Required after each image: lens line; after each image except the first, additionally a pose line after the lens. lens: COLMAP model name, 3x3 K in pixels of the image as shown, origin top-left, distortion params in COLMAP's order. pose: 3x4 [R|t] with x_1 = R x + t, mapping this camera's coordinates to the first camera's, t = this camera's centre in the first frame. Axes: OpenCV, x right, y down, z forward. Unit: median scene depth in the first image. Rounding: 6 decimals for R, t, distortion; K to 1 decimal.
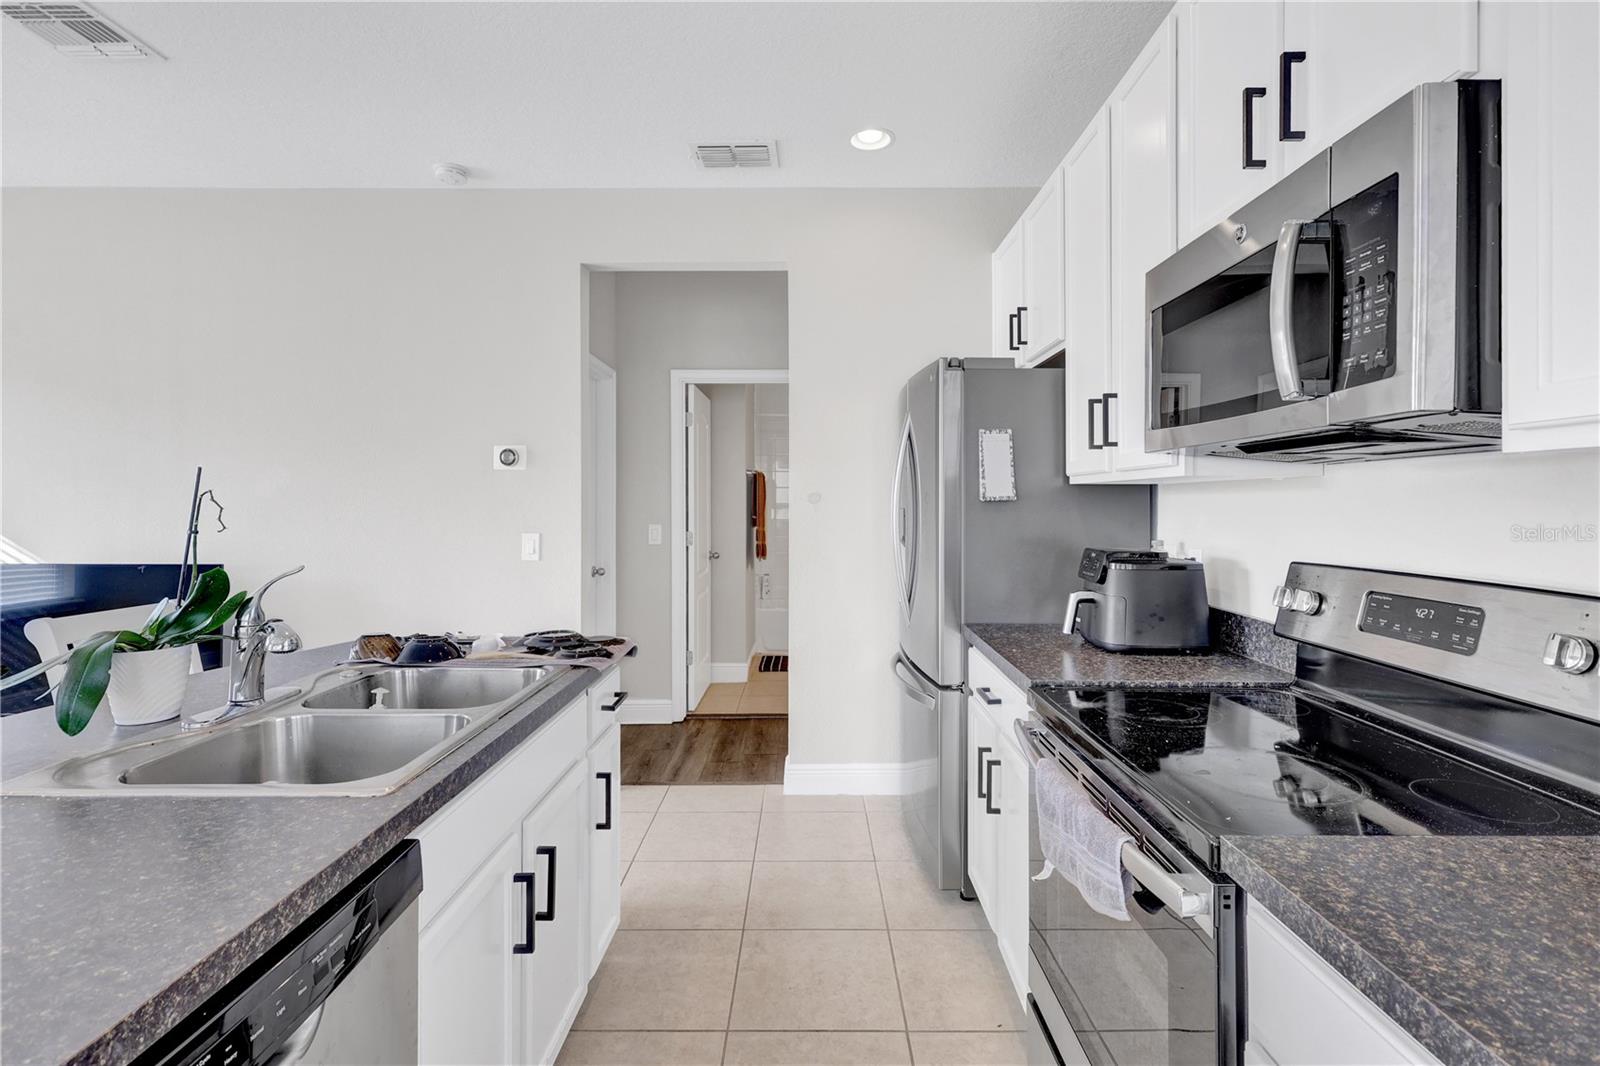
lens RADIAL K [[740.4, 0, 806.9], [0, 740.4, 503.8], [0, 0, 1]] dist [0.003467, -0.000659]
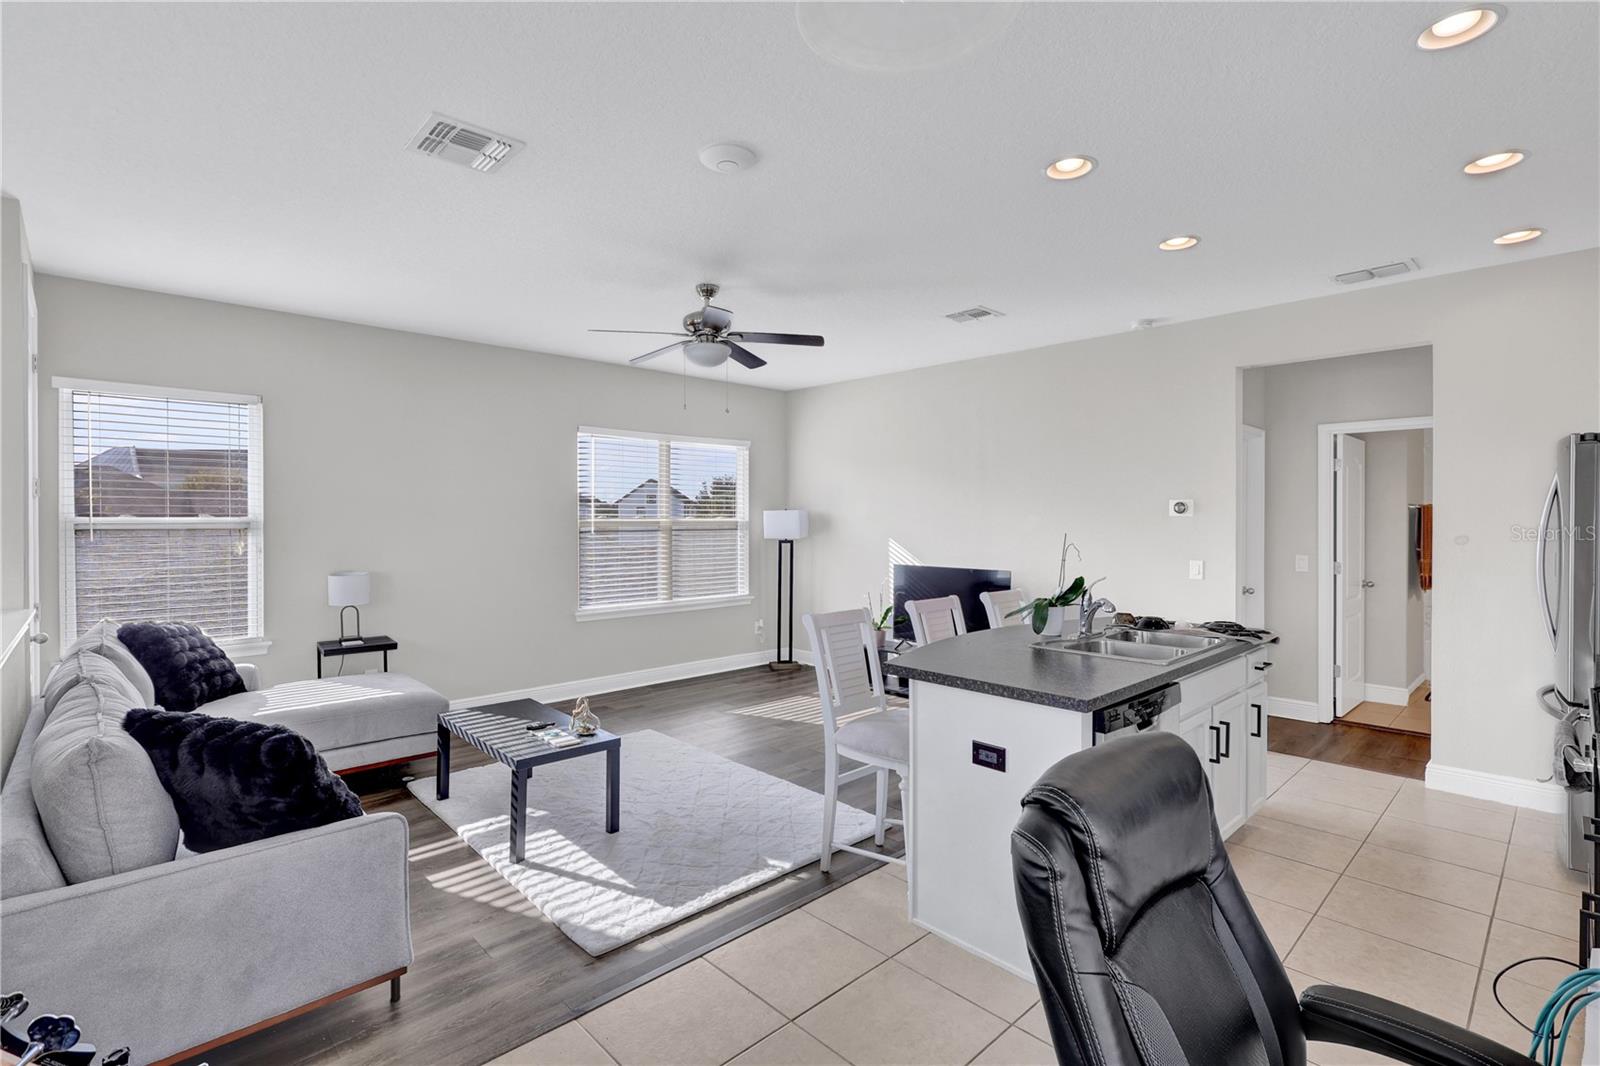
lens RADIAL K [[740.4, 0, 797.9], [0, 740.4, 521.8], [0, 0, 1]] dist [0.003467, -0.000659]
pose [[0.685840, 0.002721, -0.727748, 0.142941], [0.000628, 0.999990, 0.004330, -0.041947], [0.727753, -0.003427, 0.685831, -0.548964]]
